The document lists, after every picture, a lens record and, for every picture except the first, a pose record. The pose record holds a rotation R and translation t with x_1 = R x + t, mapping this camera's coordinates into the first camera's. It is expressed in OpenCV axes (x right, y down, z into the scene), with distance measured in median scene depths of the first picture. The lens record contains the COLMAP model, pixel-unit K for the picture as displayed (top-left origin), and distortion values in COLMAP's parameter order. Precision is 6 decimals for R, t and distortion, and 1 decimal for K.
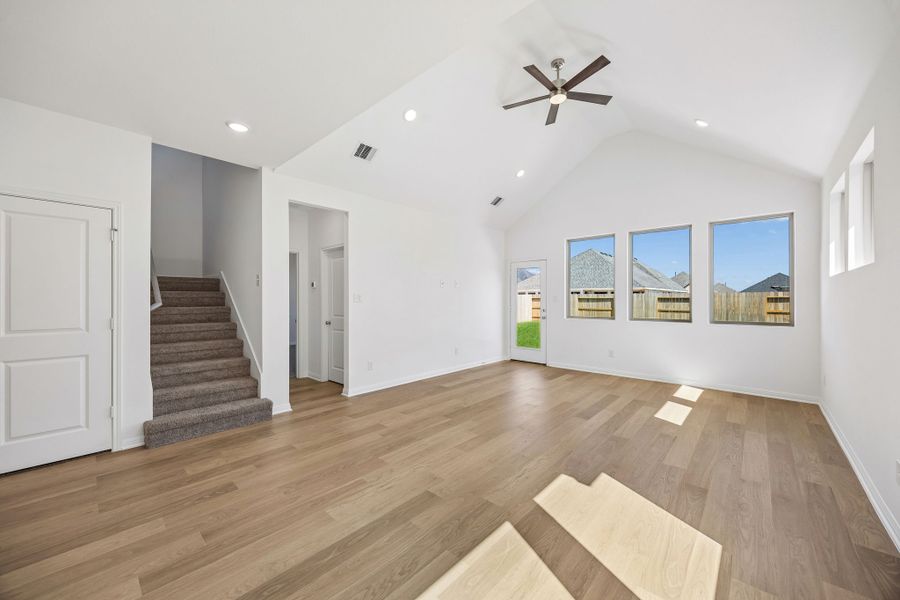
lens RADIAL K [[341.2, 0, 445.5], [0, 341.2, 299.0], [0, 0, 1]] dist [-0.002552, 0.000244]
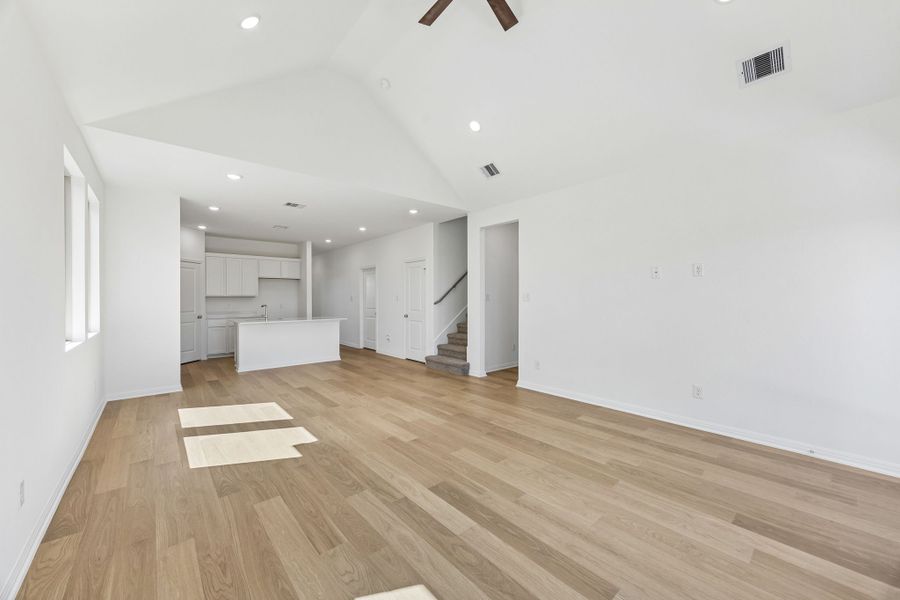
lens RADIAL K [[341.2, 0, 445.2], [0, 341.2, 300.4], [0, 0, 1]] dist [-0.002552, 0.000244]
pose [[-0.119375, 0.004949, -0.992837, 0.929970], [0.003367, 0.999984, 0.004580, 0.001136], [0.992843, -0.002796, -0.119390, 0.988940]]
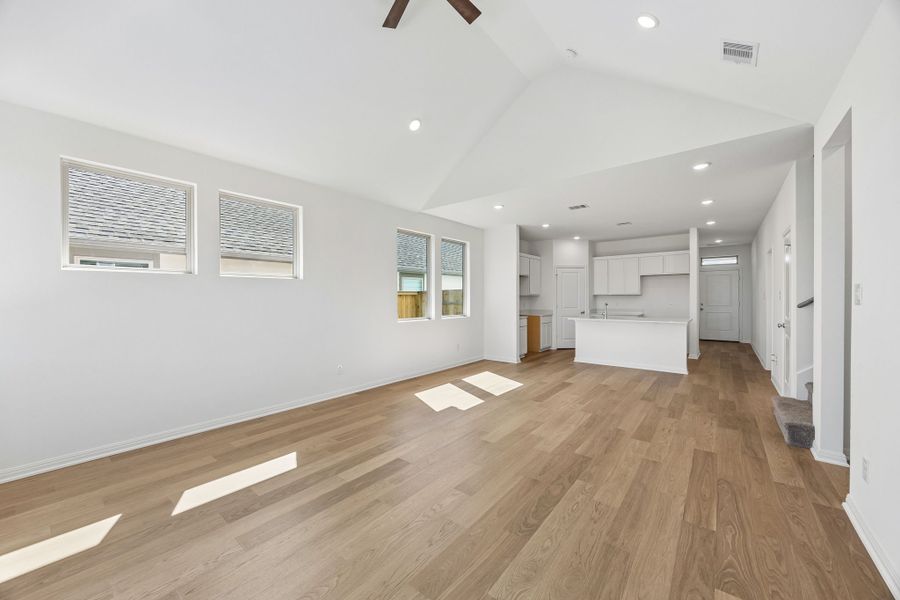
lens RADIAL K [[341.2, 0, 446.3], [0, 341.2, 299.2], [0, 0, 1]] dist [-0.002552, 0.000244]
pose [[-0.997943, 0.002461, -0.064057, 0.319618], [0.002295, 0.999994, 0.002663, 0.000500], [0.064064, 0.002511, -0.997943, 1.570264]]
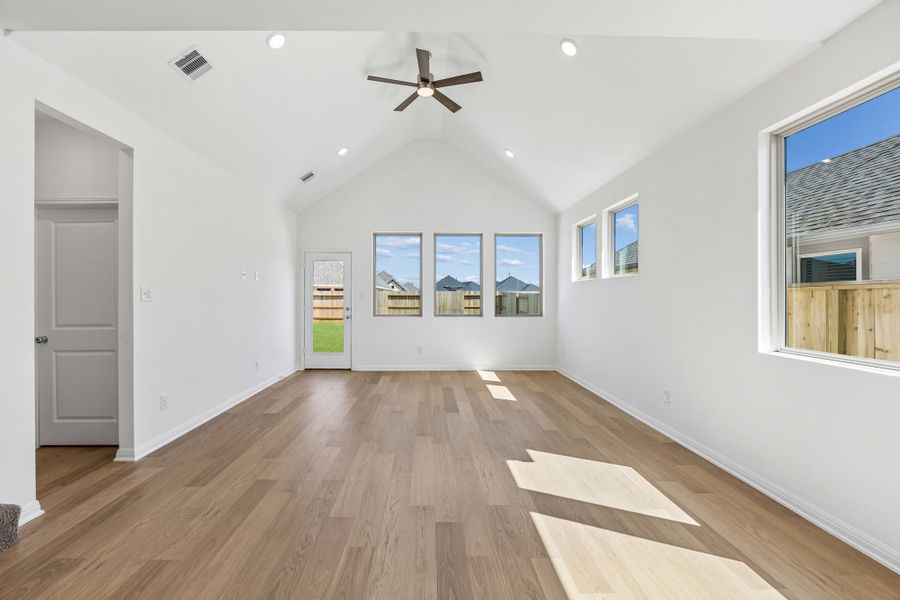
lens RADIAL K [[386.6, 0, 436.9], [0, 386.6, 297.3], [0, 0, 1]] dist [-0.017440, -0.000338]
pose [[0.722122, -0.000205, 0.691766, -0.400208], [-0.002017, 0.999995, 0.002402, -0.000679], [-0.691763, -0.003129, 0.722118, 0.173753]]
